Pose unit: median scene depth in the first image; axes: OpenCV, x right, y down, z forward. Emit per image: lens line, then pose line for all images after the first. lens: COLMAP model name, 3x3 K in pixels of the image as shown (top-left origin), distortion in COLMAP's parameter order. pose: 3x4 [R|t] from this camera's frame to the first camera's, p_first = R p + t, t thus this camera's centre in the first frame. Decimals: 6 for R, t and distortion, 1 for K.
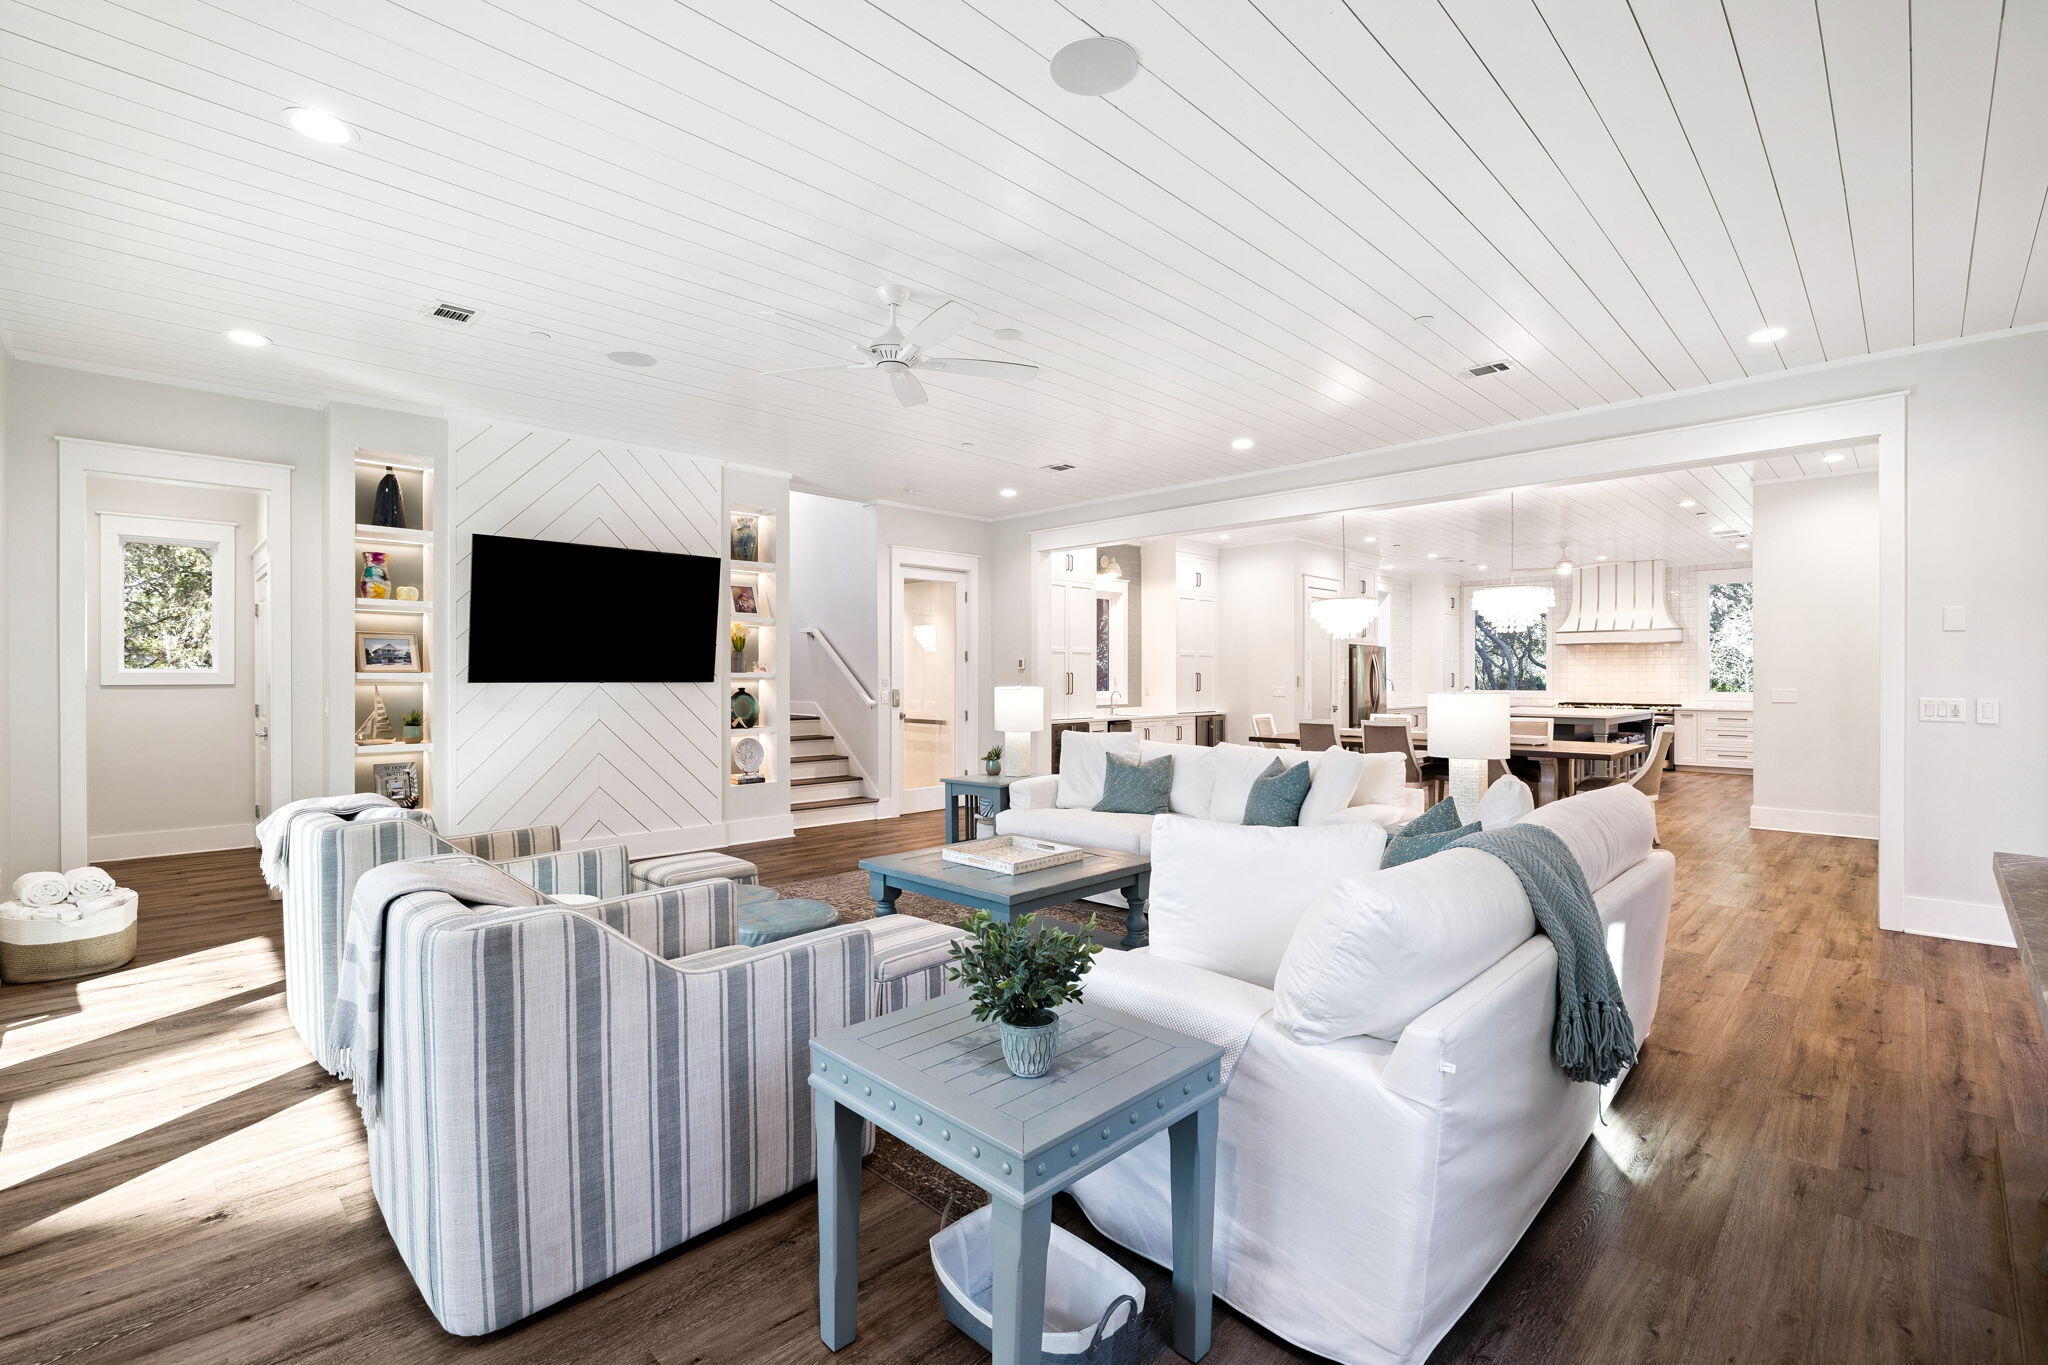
lens RADIAL K [[891.4, 0, 1024.0], [0, 891.4, 682.5], [0, 0, 1]] dist [-0.002535, -0.008382]
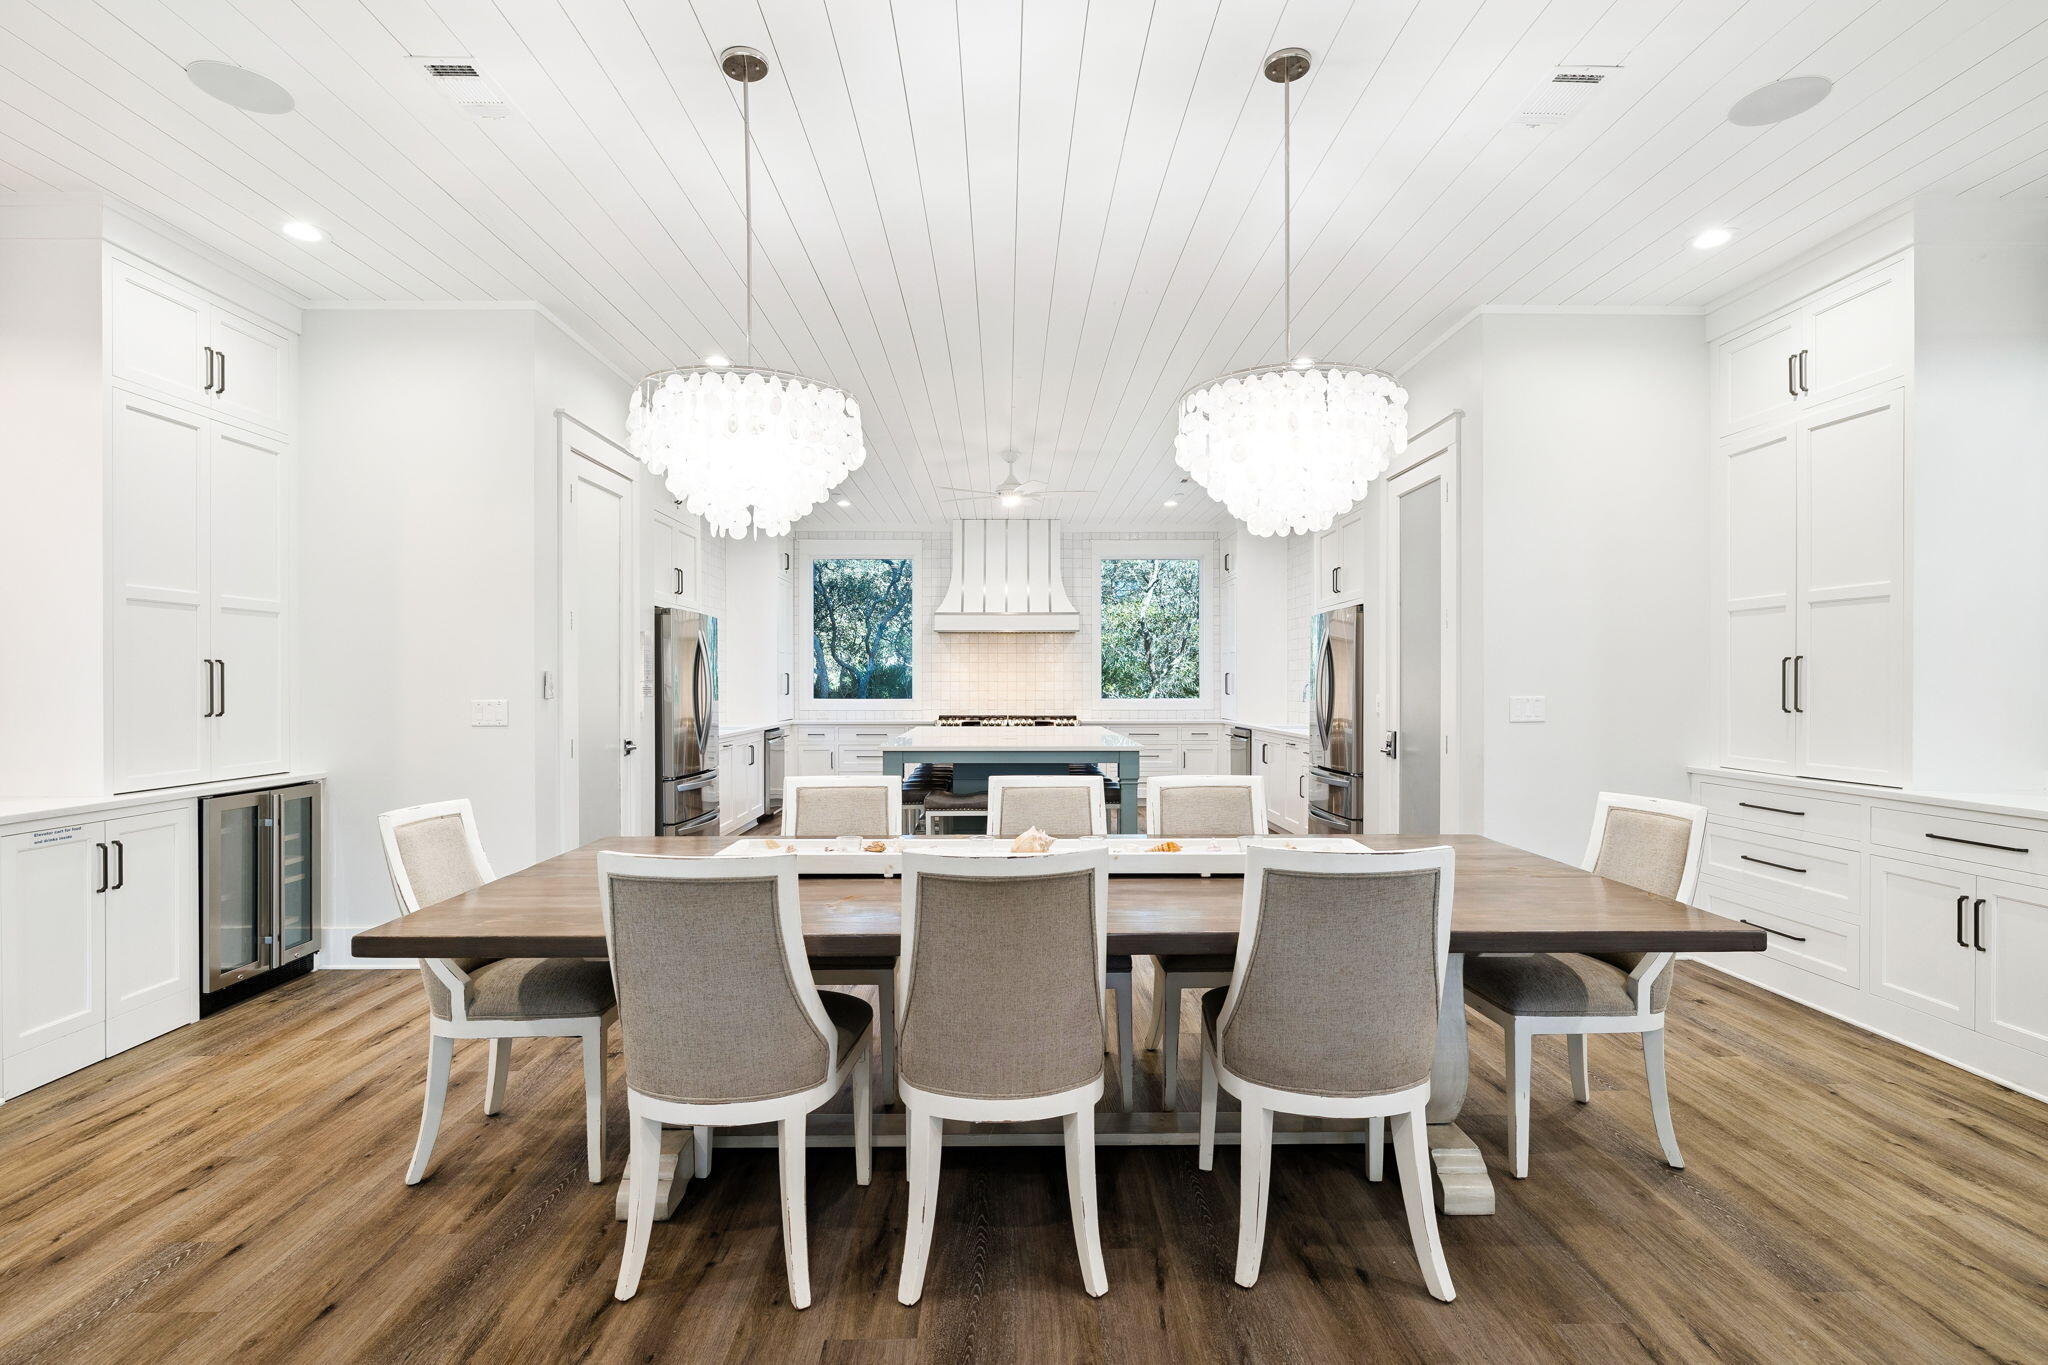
lens RADIAL K [[936.5, 0, 1018.8], [0, 936.5, 691.7], [0, 0, 1]] dist [-0.001267, -0.000130]
pose [[0.696275, -0.005880, 0.717751, 0.138368], [0.003500, 0.999982, 0.004797, 0.000443], [-0.717767, -0.000828, 0.696283, 0.495431]]
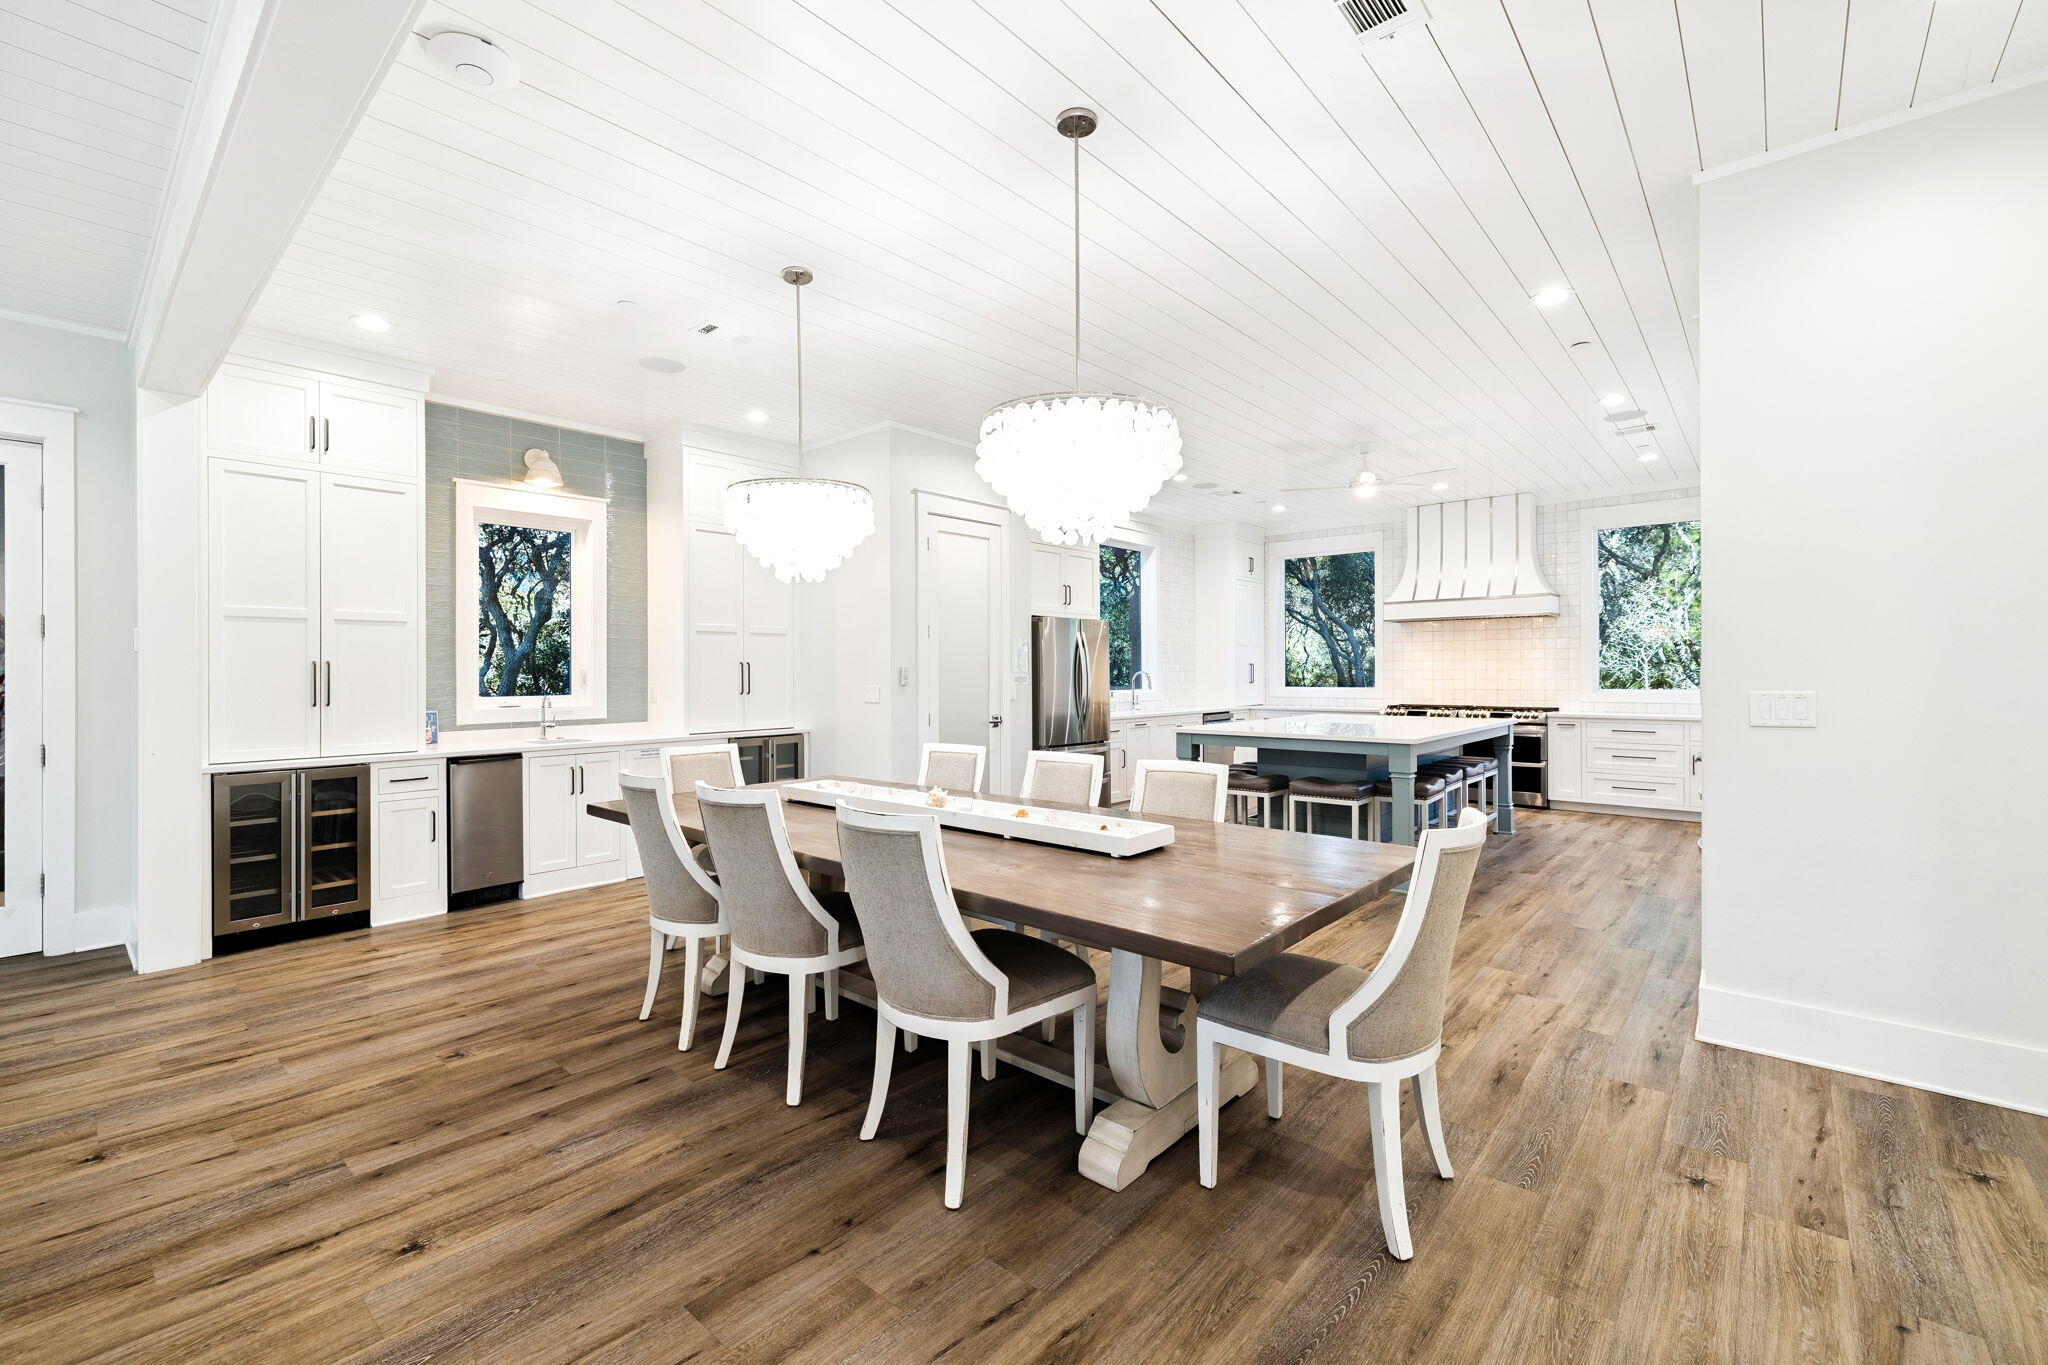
lens RADIAL K [[863.3, 0, 1017.6], [0, 863.3, 671.6], [0, 0, 1]] dist [-0.001796, -0.000082]
pose [[0.998157, -0.003996, 0.060549, 0.301501], [0.004464, 0.999961, -0.007600, 0.000407], [-0.060517, 0.007857, 0.998136, 0.385192]]
